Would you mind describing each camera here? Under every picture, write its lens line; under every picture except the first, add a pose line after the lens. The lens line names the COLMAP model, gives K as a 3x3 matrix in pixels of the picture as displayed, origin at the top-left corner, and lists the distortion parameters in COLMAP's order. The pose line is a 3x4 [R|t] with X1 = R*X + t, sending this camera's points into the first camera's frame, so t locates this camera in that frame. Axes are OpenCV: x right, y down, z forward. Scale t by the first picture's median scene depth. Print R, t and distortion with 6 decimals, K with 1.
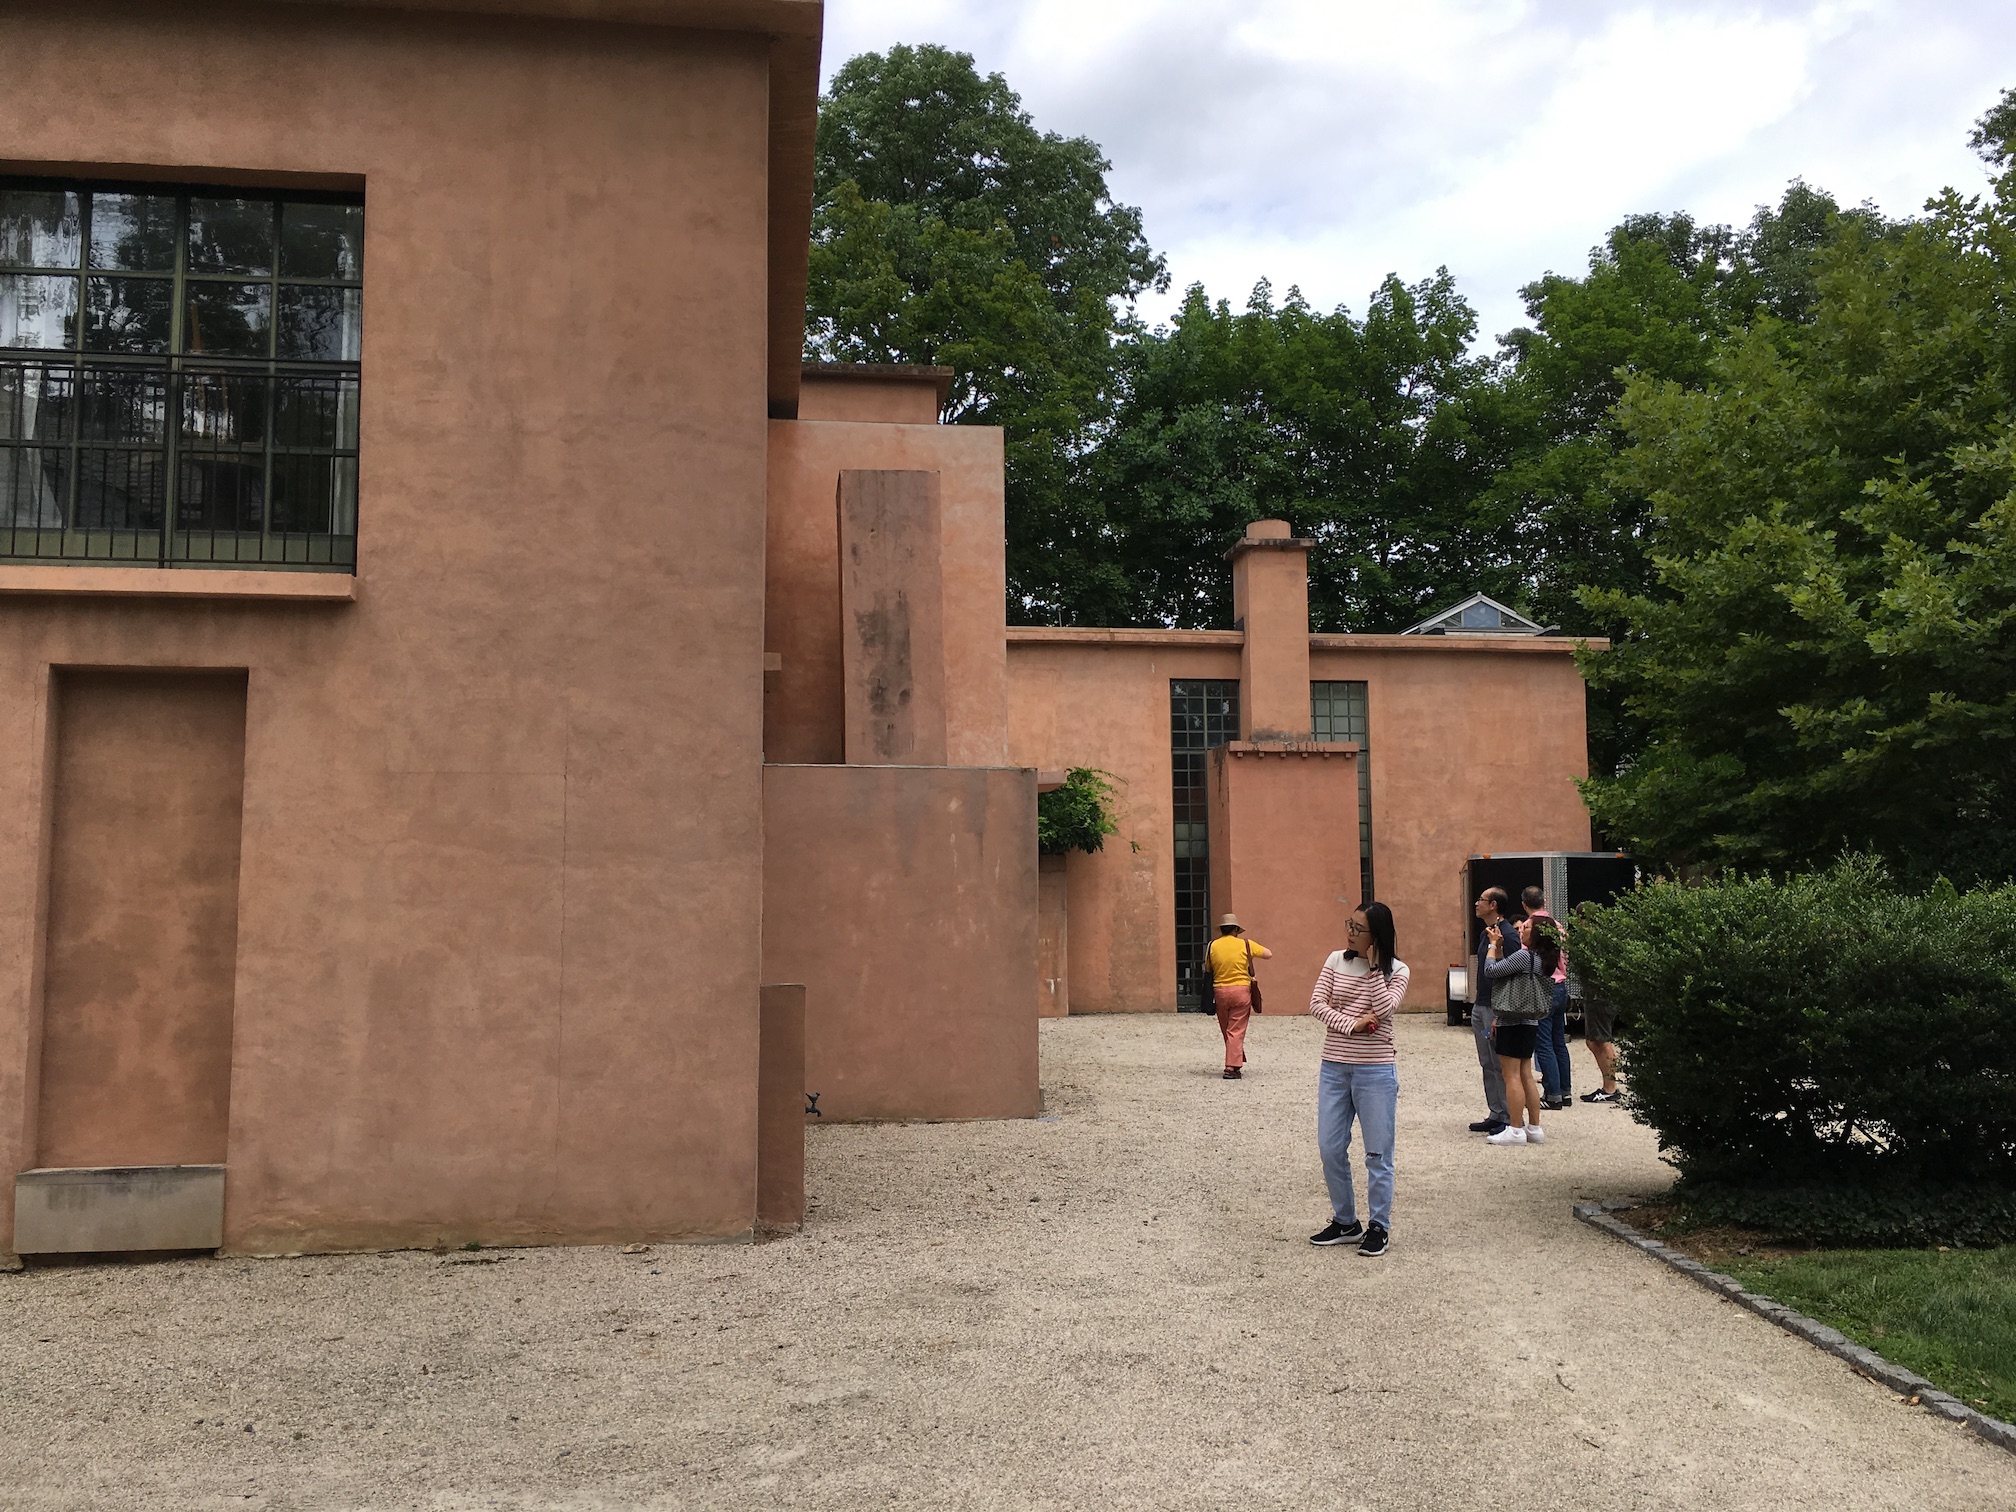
lens RADIAL K [[1724.2, 0, 1019.1], [0, 1724.2, 752.8], [0, 0, 1]] dist [0.083372, -0.083609]
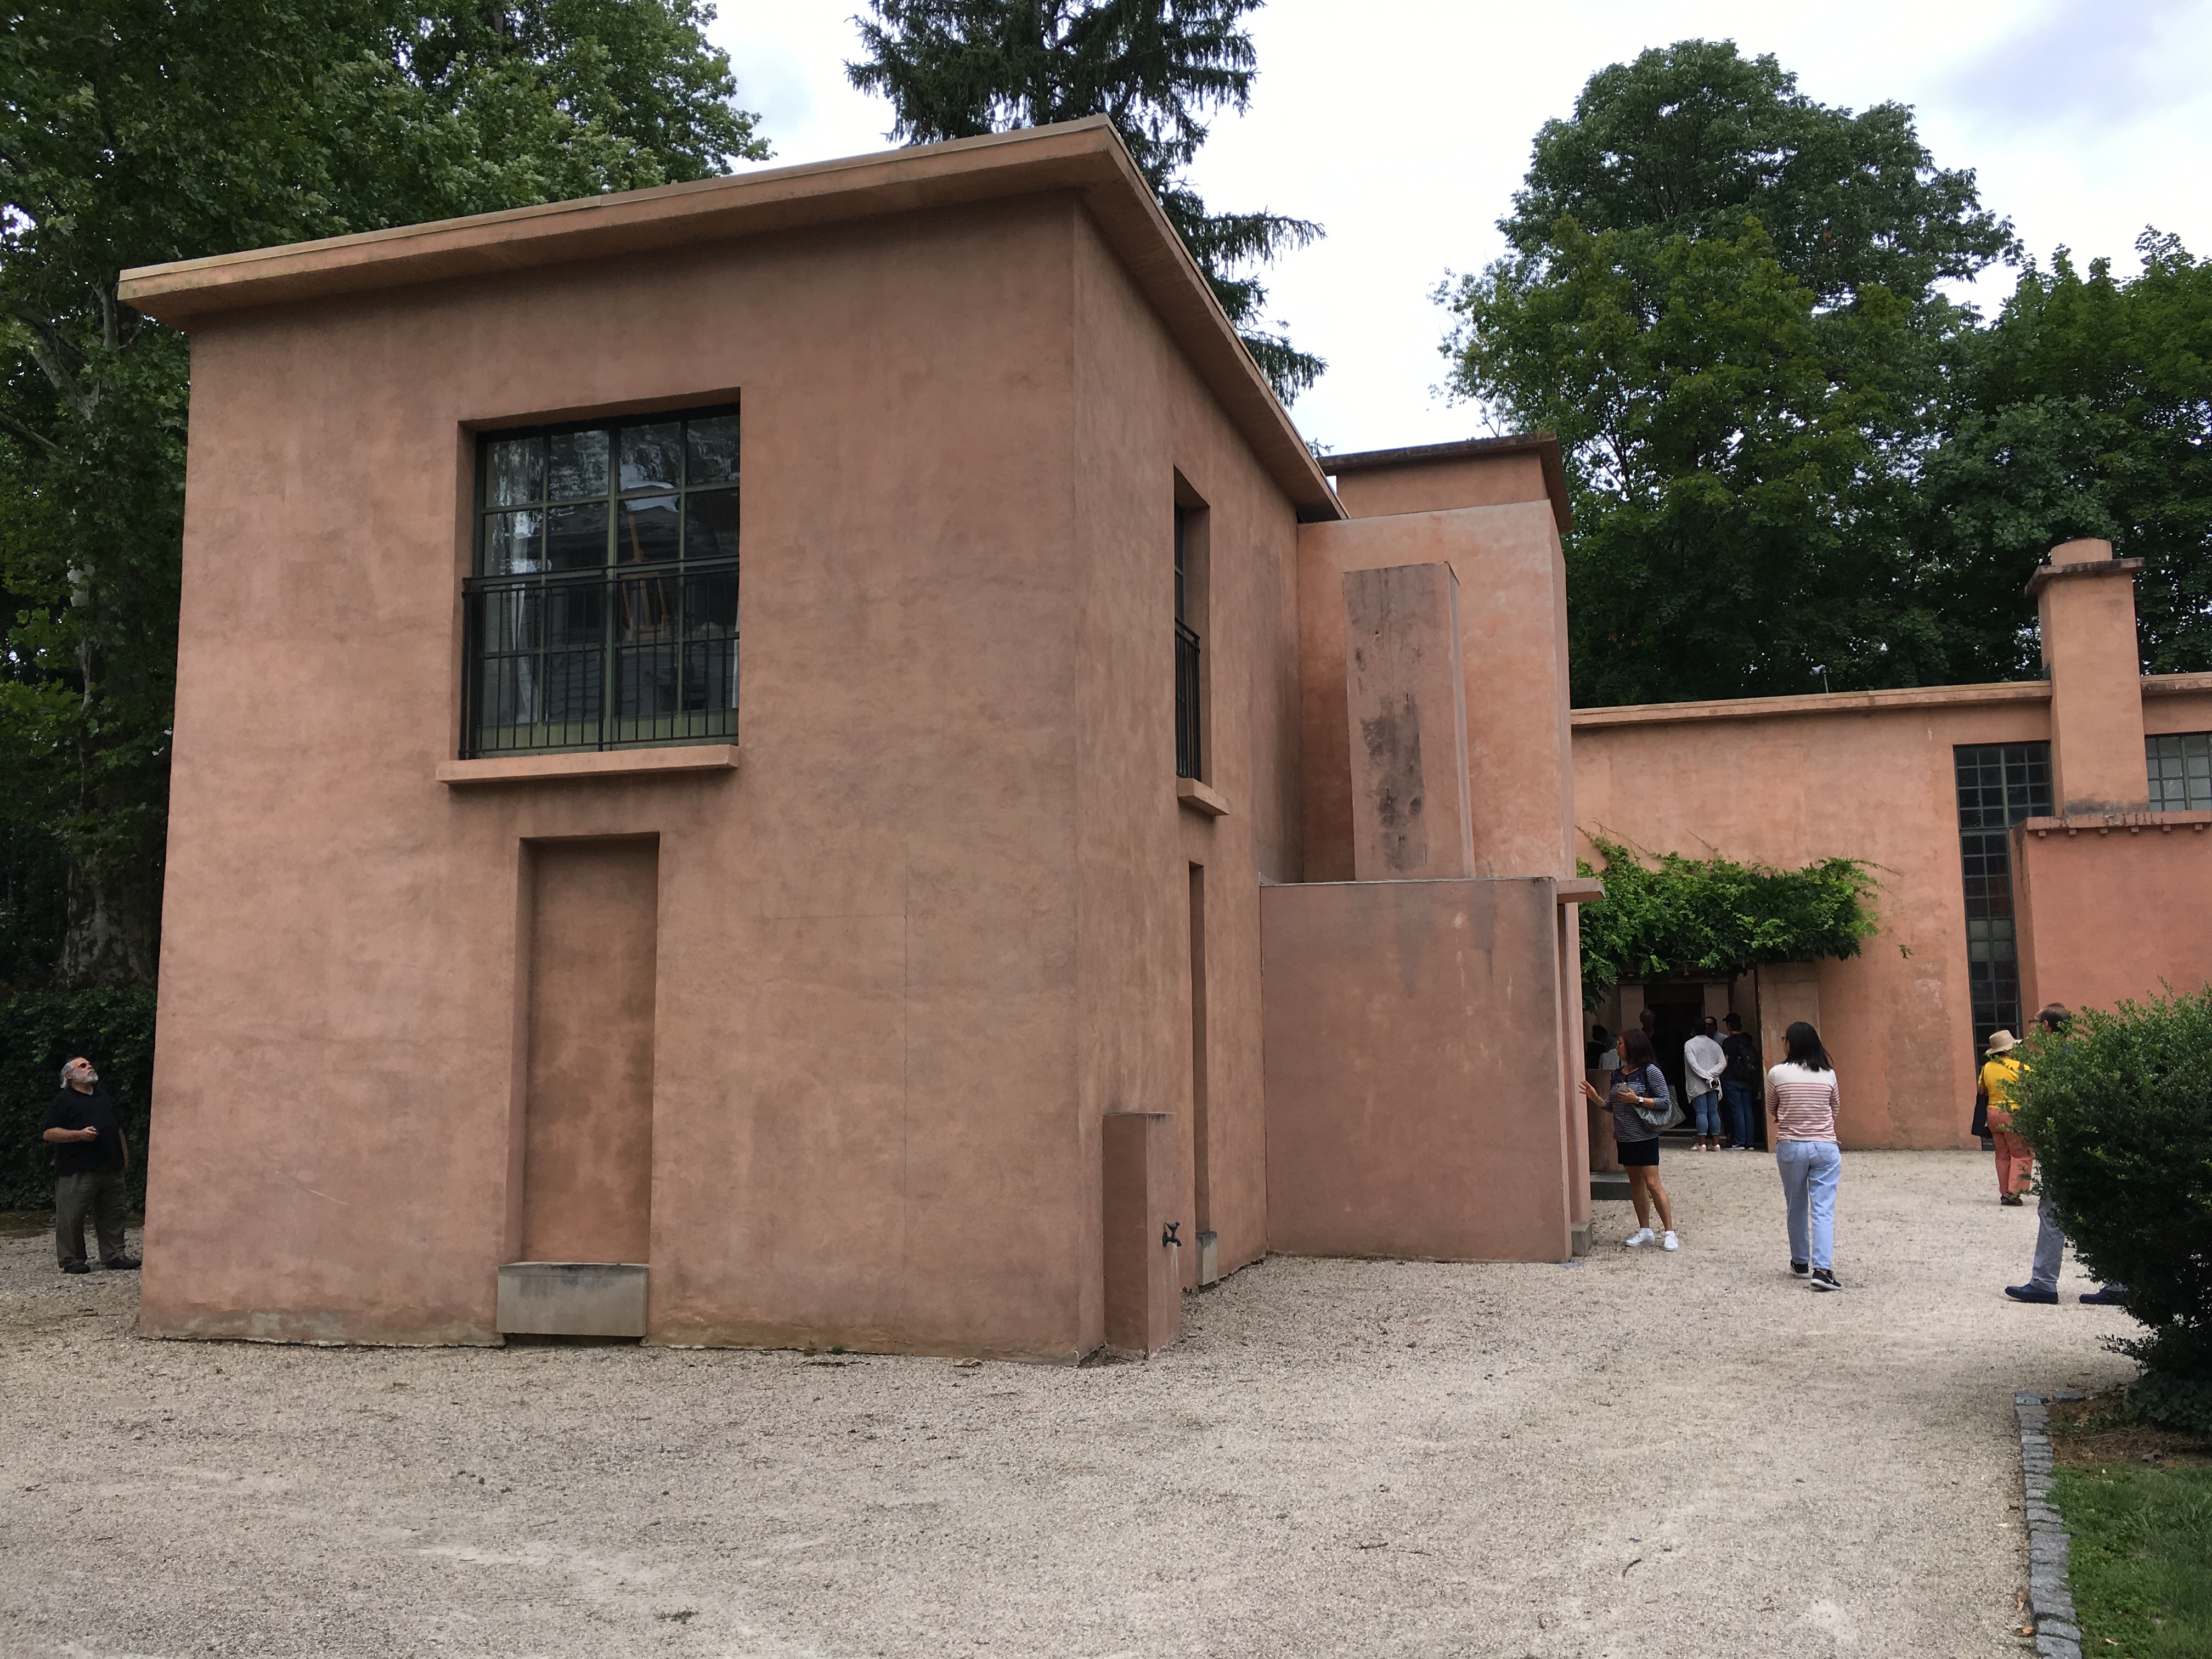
lens RADIAL K [[1891.8, 0, 1102.9], [0, 1891.8, 828.2], [0, 0, 1]] dist [0.083372, -0.083609]
pose [[0.907803, -0.052515, -0.416095, 0.330454], [0.047785, 0.998620, -0.021781, -0.009430], [0.416665, -0.000110, 0.909060, -0.015183]]
